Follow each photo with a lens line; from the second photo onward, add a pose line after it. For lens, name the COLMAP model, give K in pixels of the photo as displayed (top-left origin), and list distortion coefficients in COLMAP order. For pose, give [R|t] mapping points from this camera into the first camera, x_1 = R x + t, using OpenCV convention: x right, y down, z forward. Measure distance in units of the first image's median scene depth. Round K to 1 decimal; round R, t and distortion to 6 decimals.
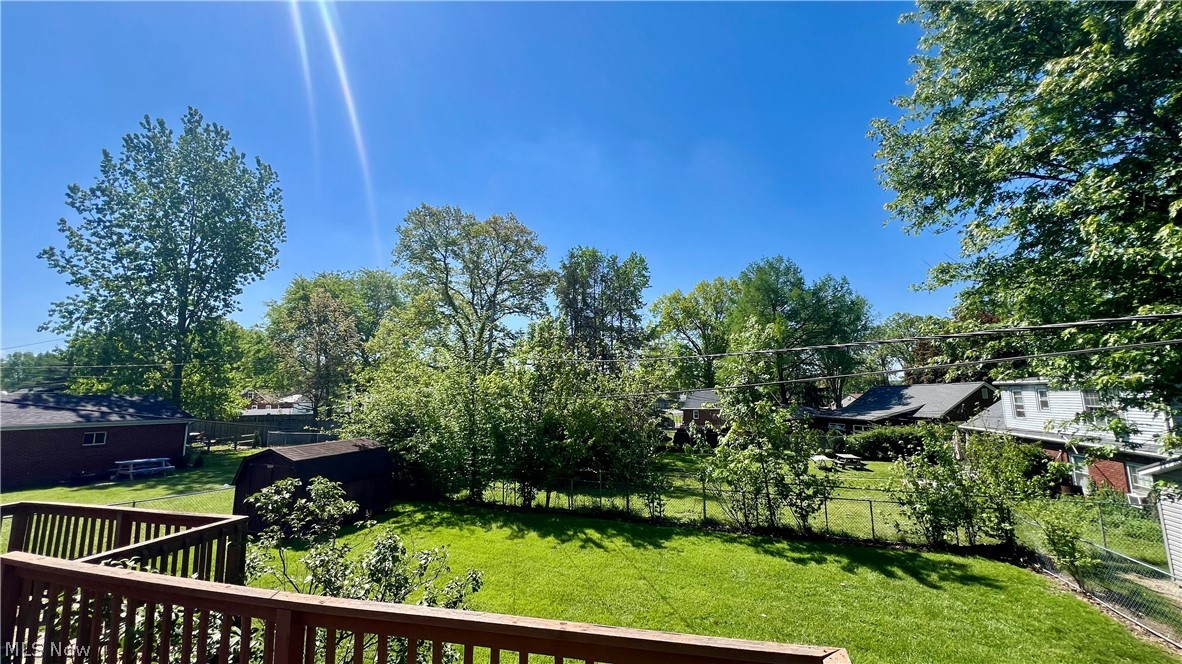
lens RADIAL K [[471.4, 0, 589.2], [0, 471.4, 328.8], [0, 0, 1]] dist [0.000774, -0.000088]
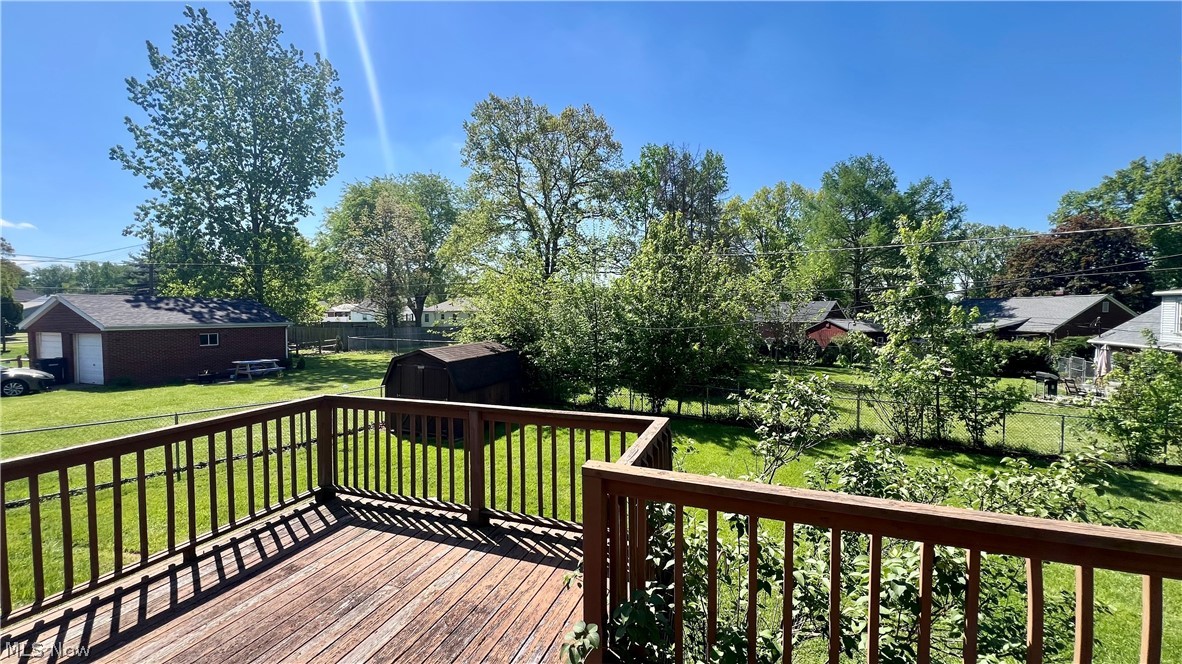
lens RADIAL K [[473.7, 0, 587.5], [0, 473.7, 328.7], [0, 0, 1]] dist [0.000930, 0.000215]
pose [[0.998055, 0.012998, -0.060976, -0.106968], [-0.001722, 0.983400, 0.181444, 0.013847], [0.062322, -0.180986, 0.981509, 0.029618]]
